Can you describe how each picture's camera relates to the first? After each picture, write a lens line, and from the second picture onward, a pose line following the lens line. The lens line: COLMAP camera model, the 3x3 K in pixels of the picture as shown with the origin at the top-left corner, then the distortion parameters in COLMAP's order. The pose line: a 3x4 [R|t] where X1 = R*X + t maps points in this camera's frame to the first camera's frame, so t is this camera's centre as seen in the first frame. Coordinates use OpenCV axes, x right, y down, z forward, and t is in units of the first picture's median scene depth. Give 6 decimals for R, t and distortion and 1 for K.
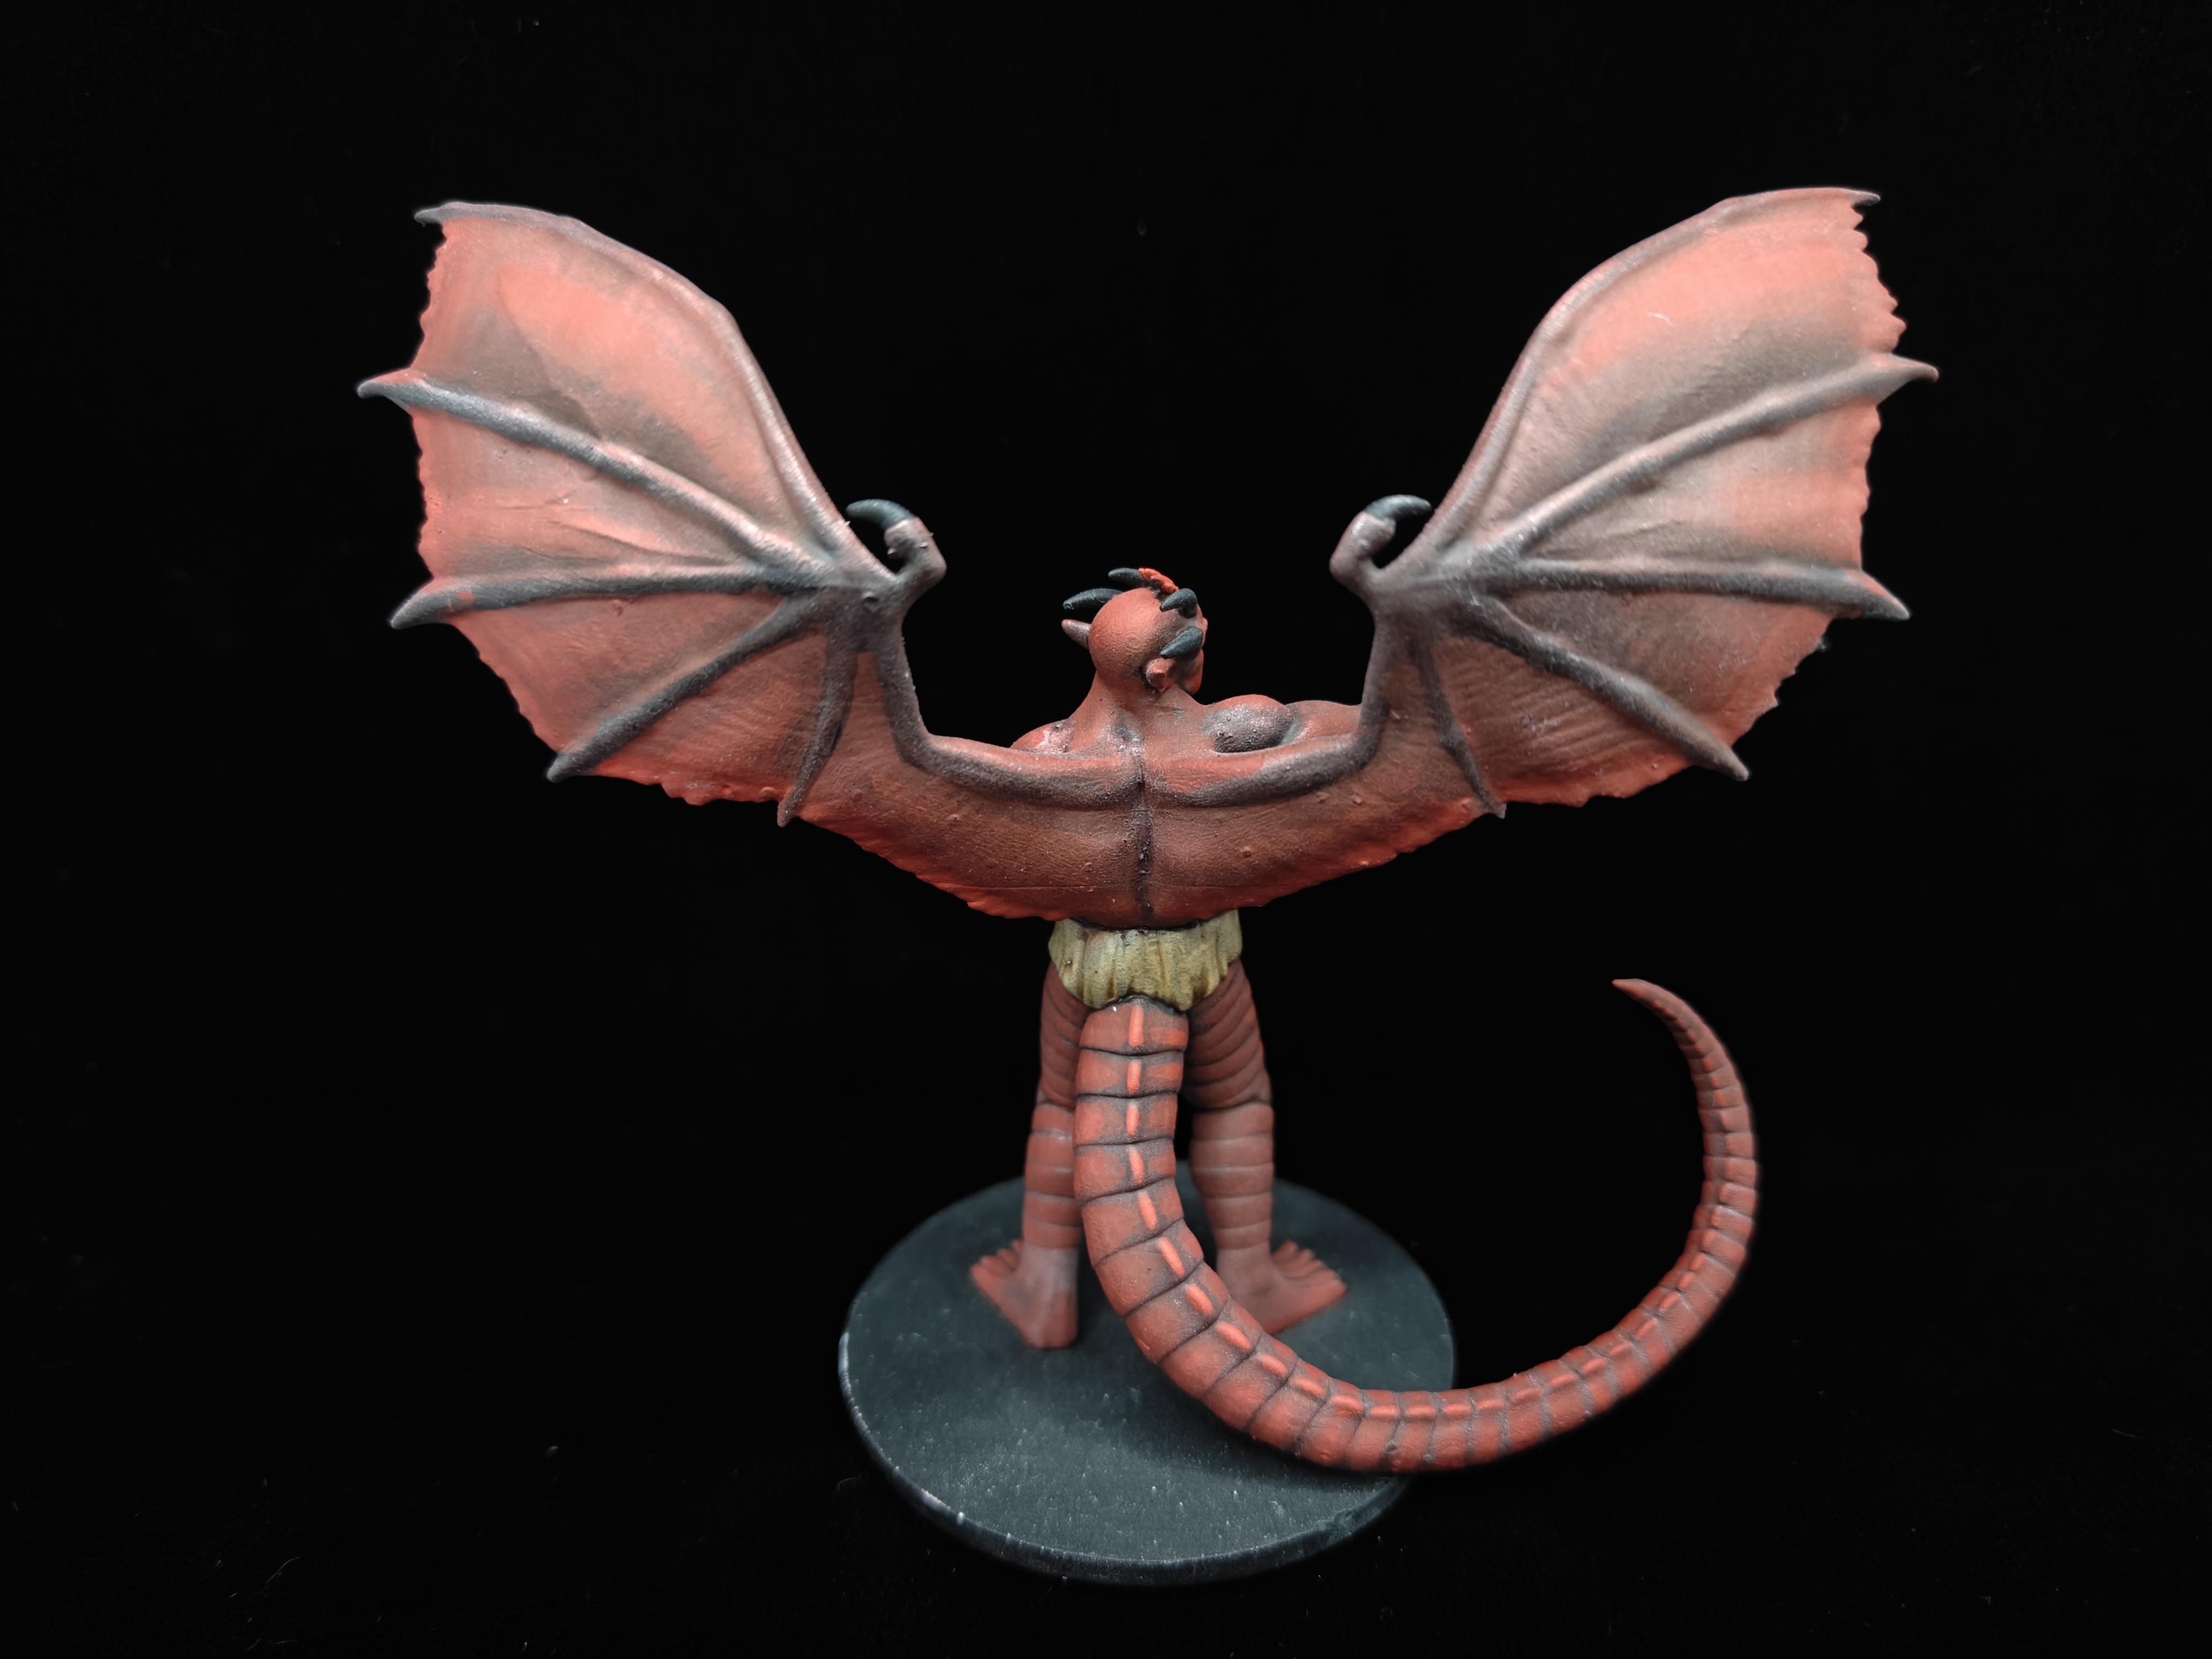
lens RADIAL K [[1646.7, 0, 1103.7], [0, 1646.7, 830.1], [0, 0, 1]] dist [-0.026892, -0.045348]
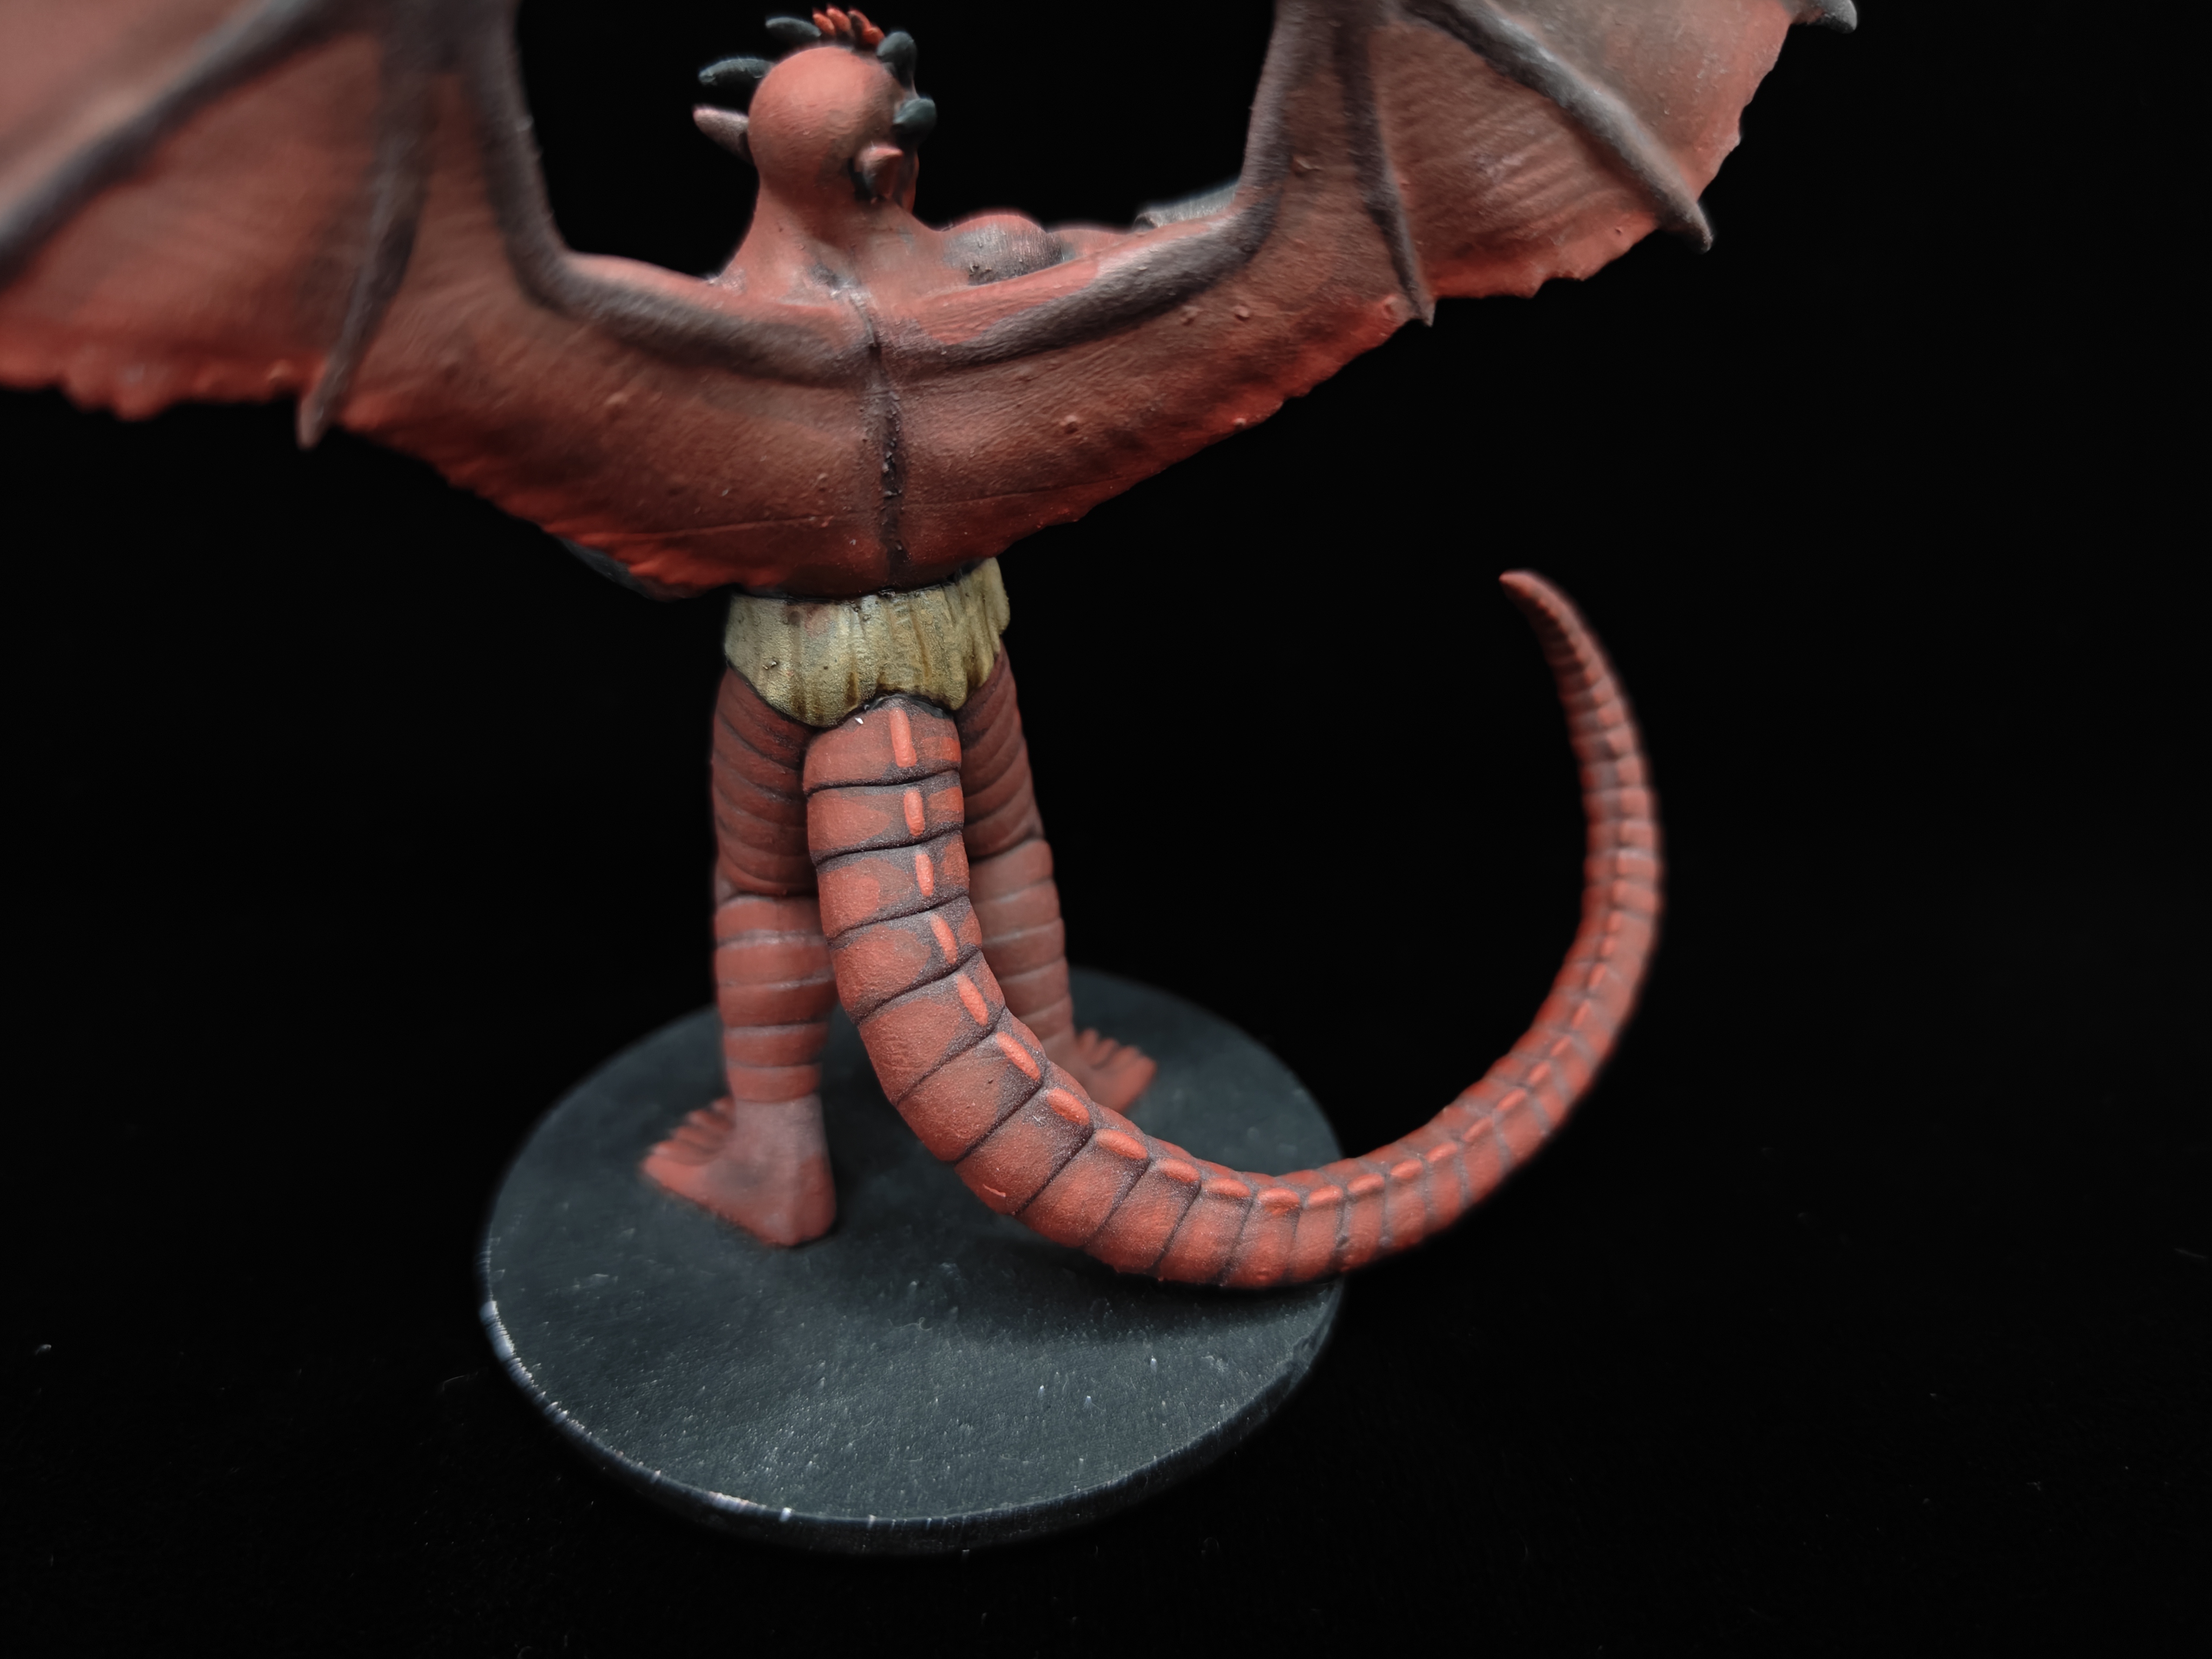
lens RADIAL K [[1708.4, 0, 1107.1], [0, 1708.4, 830.8], [0, 0, 1]] dist [-0.040445, -0.046169]
pose [[0.913804, -0.175917, 0.366081, -0.170613], [0.141730, 0.982789, 0.118487, 0.090972], [-0.380624, -0.056389, 0.923009, 0.346552]]
